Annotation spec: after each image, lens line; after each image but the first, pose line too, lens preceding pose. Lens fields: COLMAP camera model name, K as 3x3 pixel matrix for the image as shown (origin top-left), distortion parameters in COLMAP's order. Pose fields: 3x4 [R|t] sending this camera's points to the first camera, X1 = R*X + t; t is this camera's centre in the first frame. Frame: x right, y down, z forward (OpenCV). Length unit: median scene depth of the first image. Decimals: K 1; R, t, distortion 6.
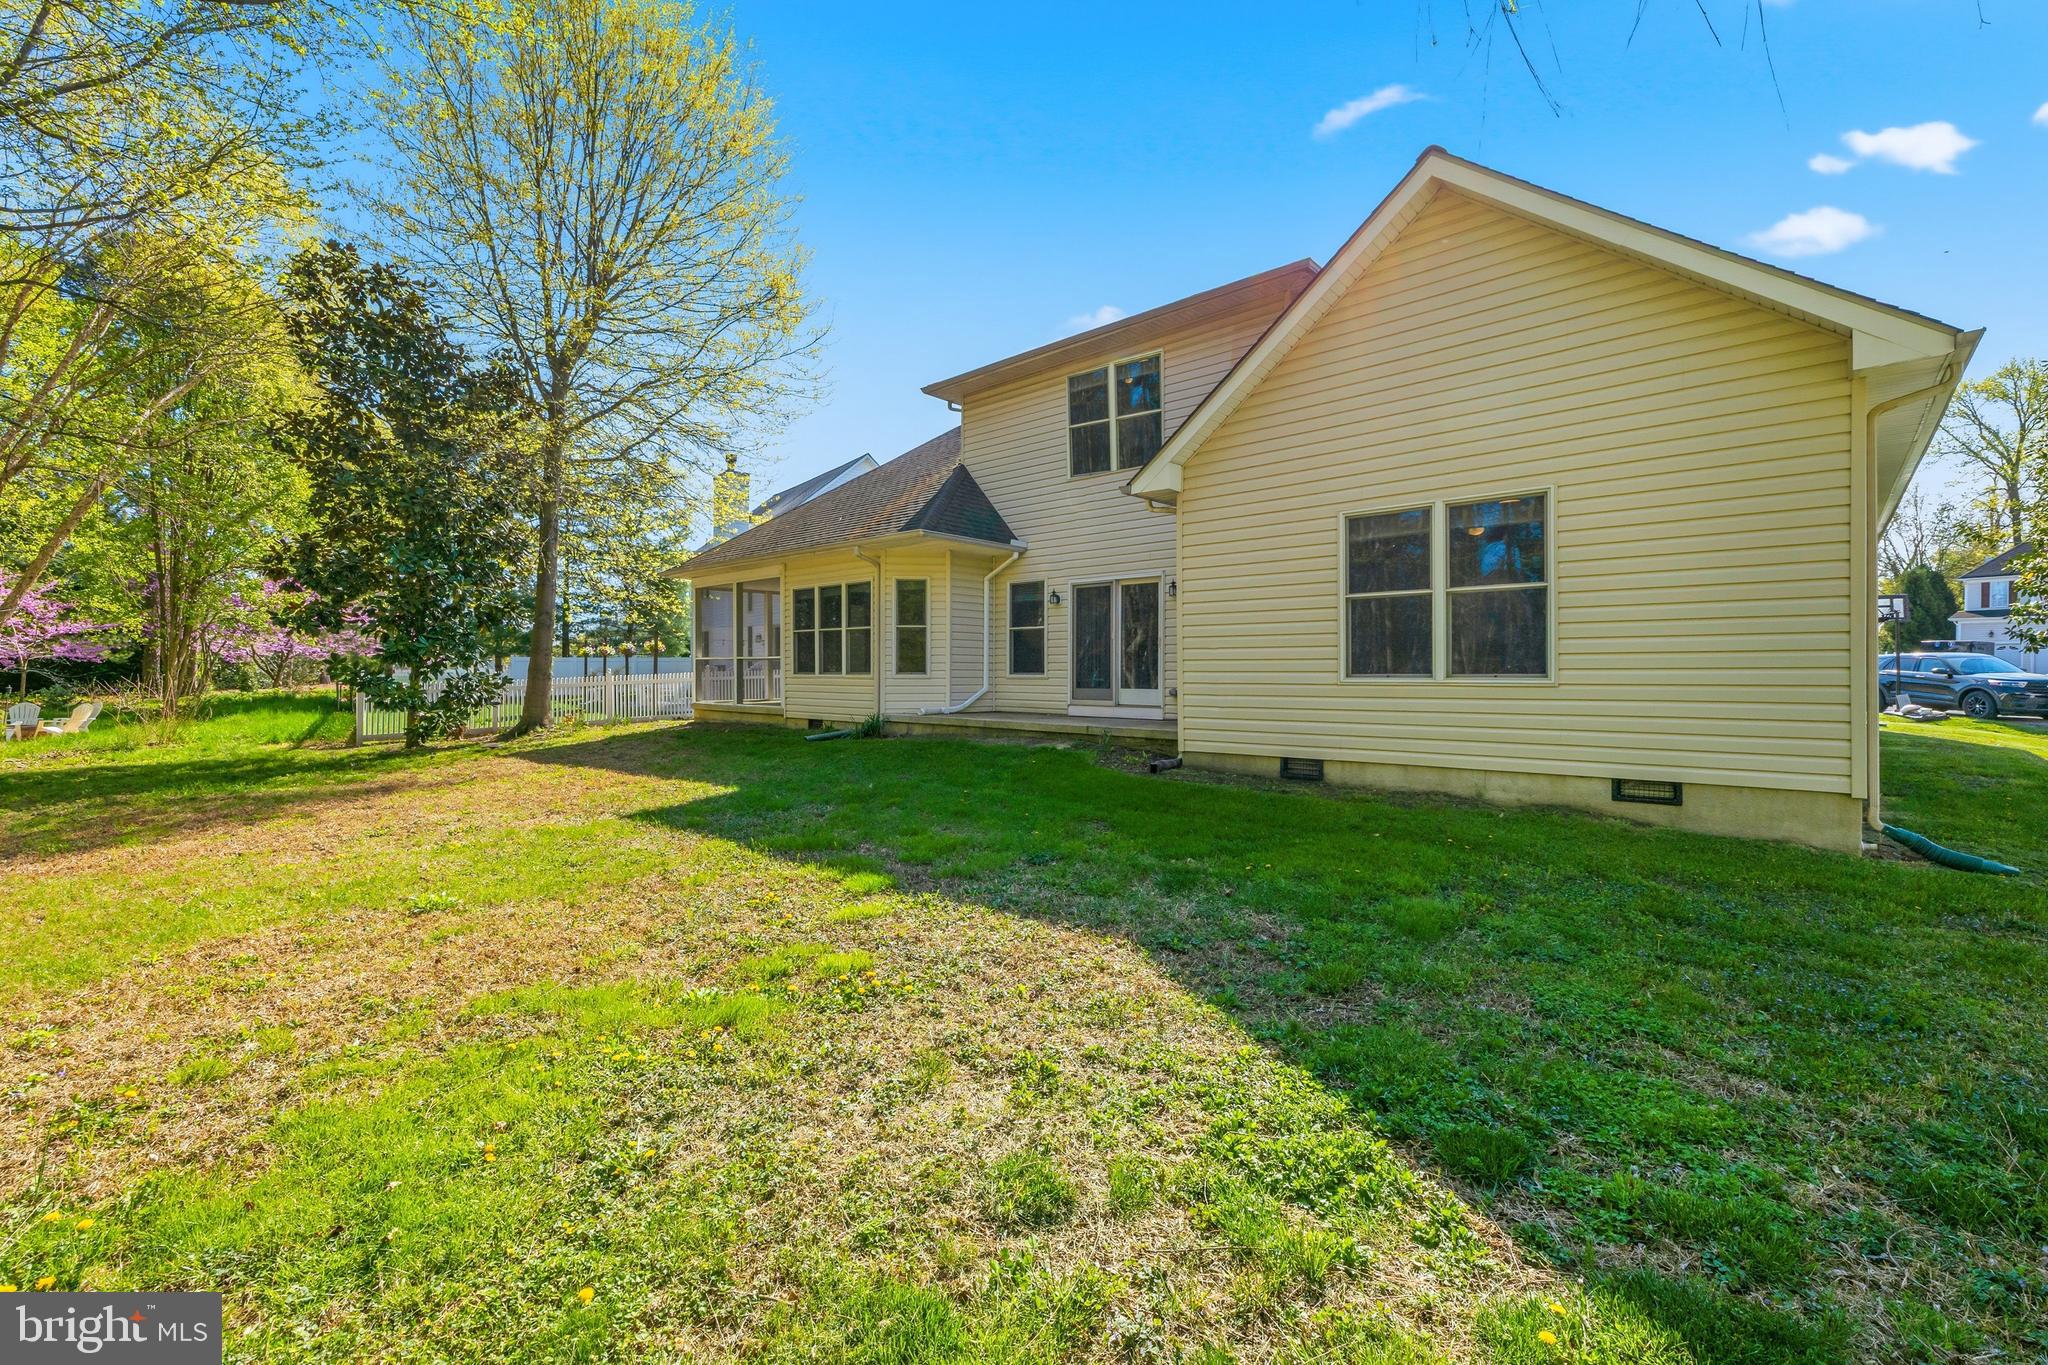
lens RADIAL K [[852.4, 0, 947.4], [0, 852.4, 669.6], [0, 0, 1]] dist [-0.000232, -0.000057]
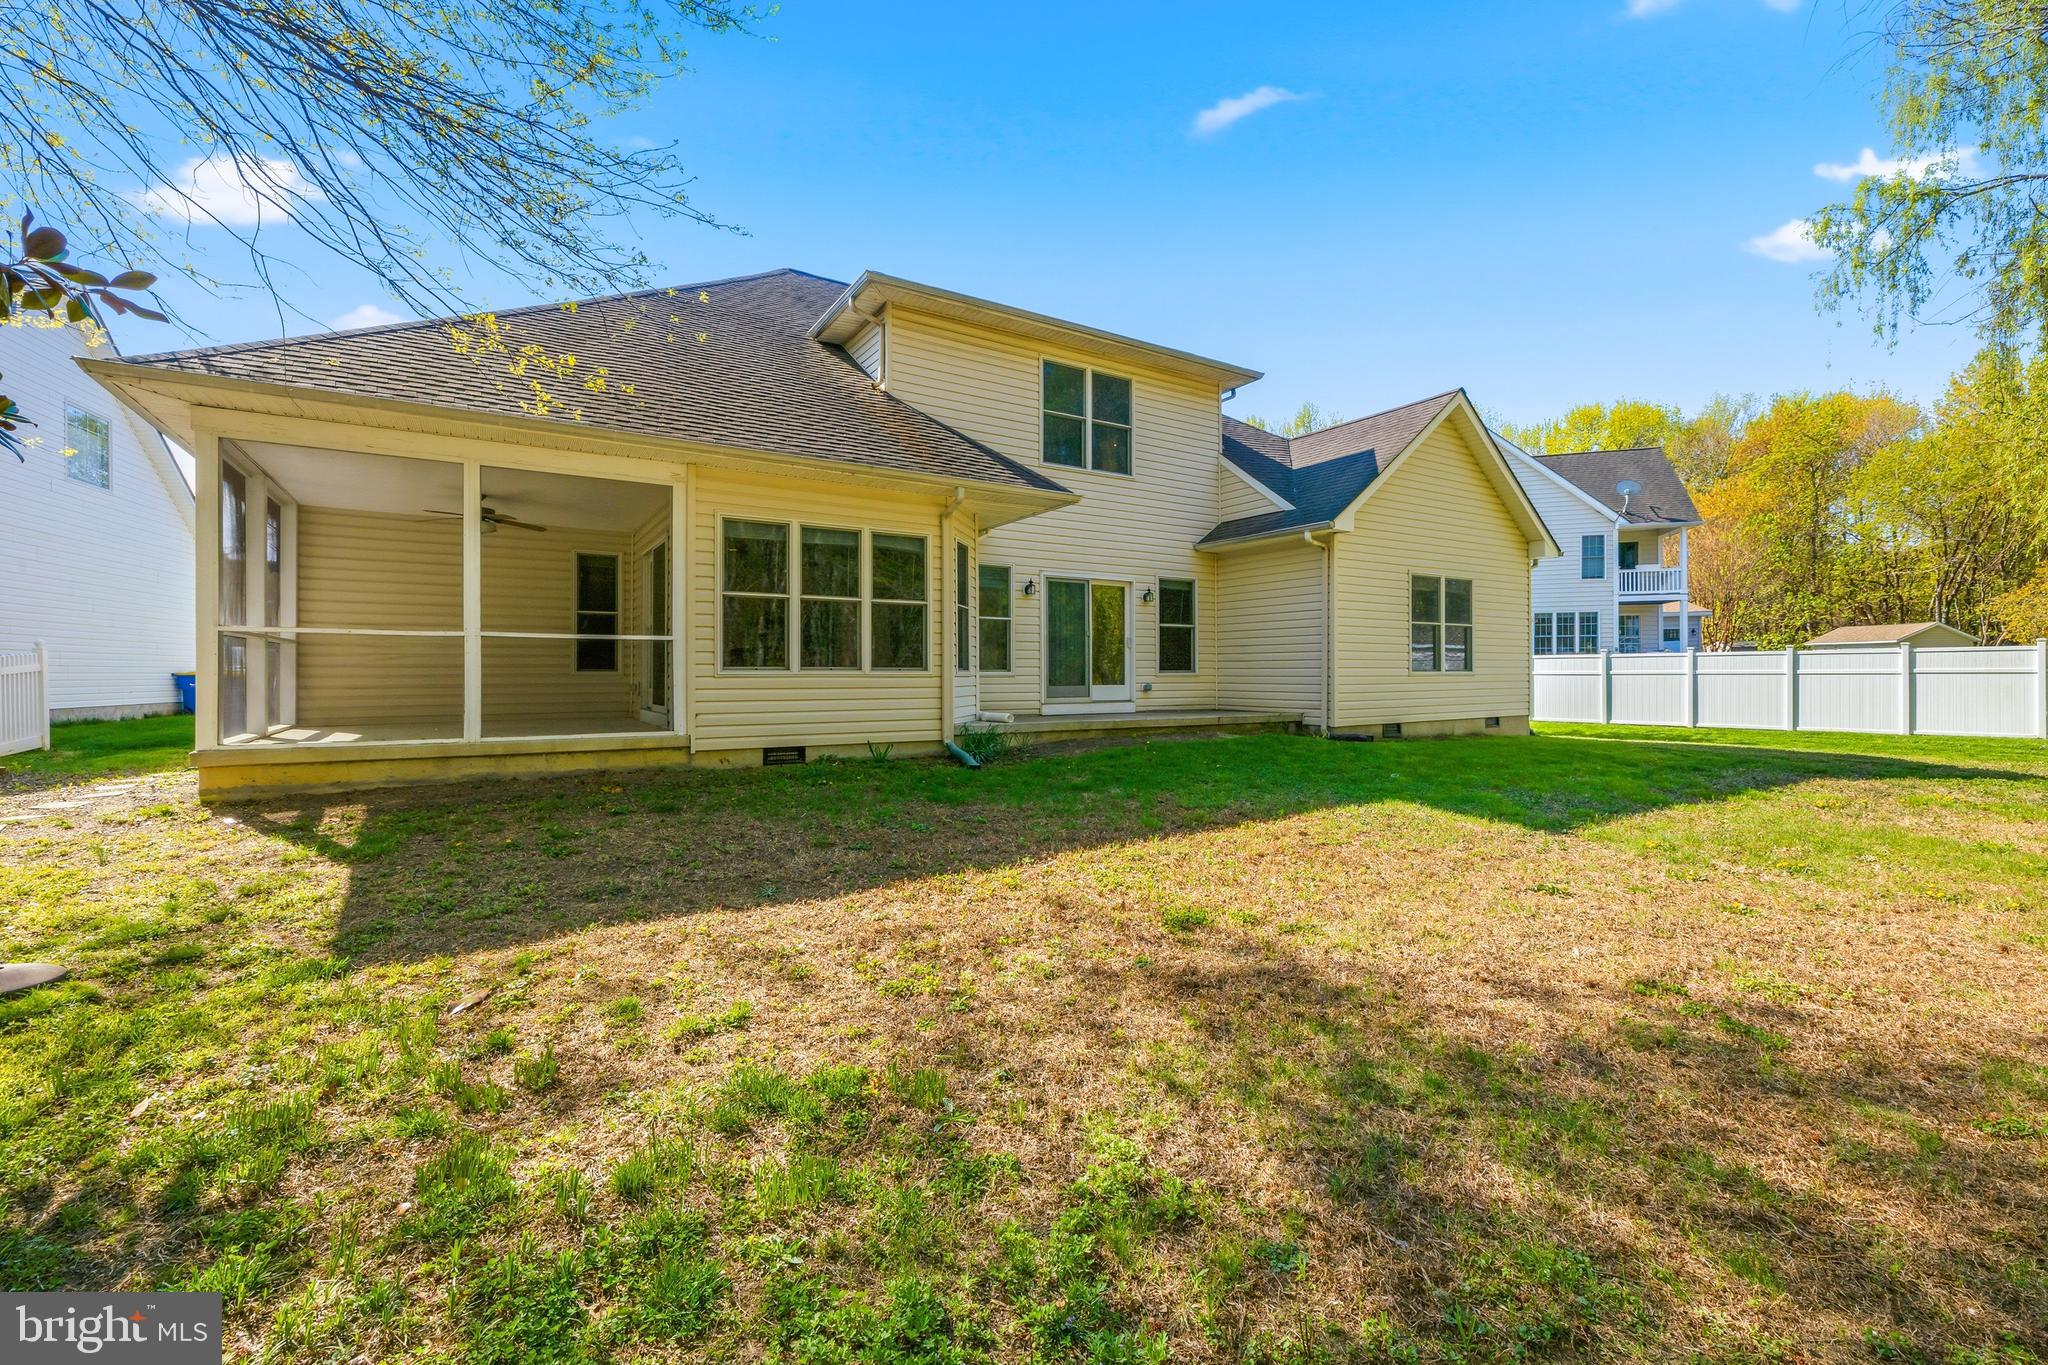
lens RADIAL K [[852.4, 0, 947.4], [0, 852.4, 669.6], [0, 0, 1]] dist [-0.000232, -0.000057]
pose [[0.242276, -0.005698, 0.970191, -0.810432], [-0.004333, 0.999966, 0.006955, -0.001927], [-0.970198, -0.005889, 0.242243, 0.872283]]
